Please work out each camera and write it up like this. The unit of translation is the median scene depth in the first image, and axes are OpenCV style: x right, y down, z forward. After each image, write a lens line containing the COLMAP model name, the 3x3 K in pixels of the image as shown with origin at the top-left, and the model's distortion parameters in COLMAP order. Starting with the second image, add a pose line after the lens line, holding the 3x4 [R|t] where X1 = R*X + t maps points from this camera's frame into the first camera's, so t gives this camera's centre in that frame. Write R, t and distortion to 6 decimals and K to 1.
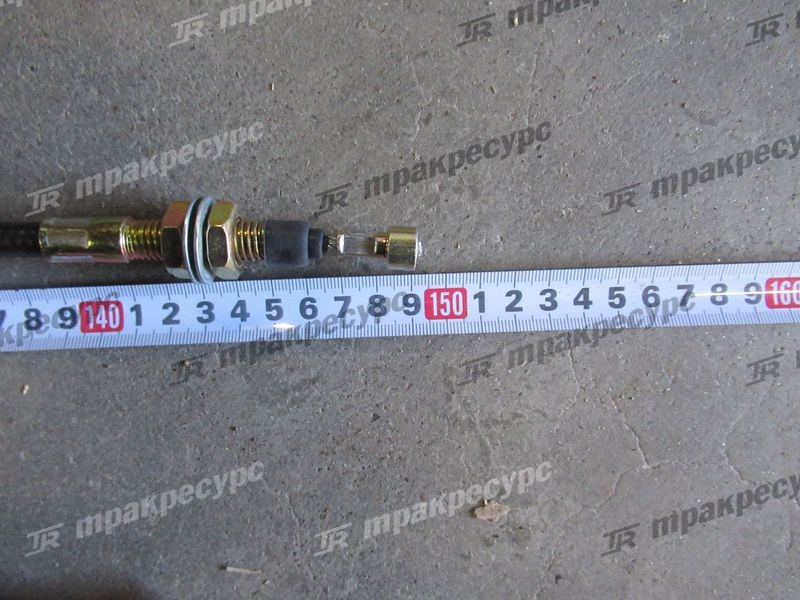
lens RADIAL K [[591.0, 0, 401.9], [0, 591.0, 273.5], [0, 0, 1]] dist [-0.006787, -0.002816]
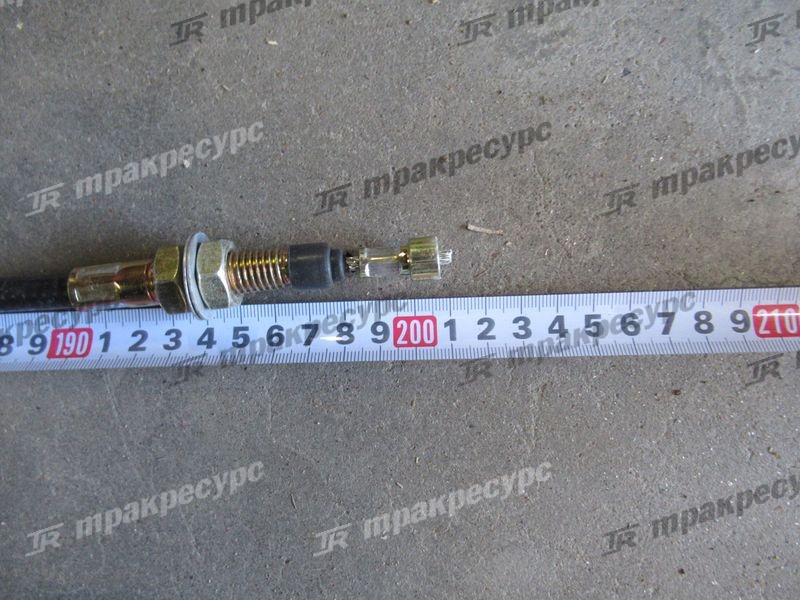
lens RADIAL K [[572.9, 0, 323.3], [0, 572.9, 331.7], [0, 0, 1]] dist [-0.006873, 0.002972]
pose [[0.998950, 0.021210, -0.040605, -0.494419], [-0.022524, 0.999229, -0.032170, 0.710983], [0.039892, 0.033051, 0.998657, 0.057744]]
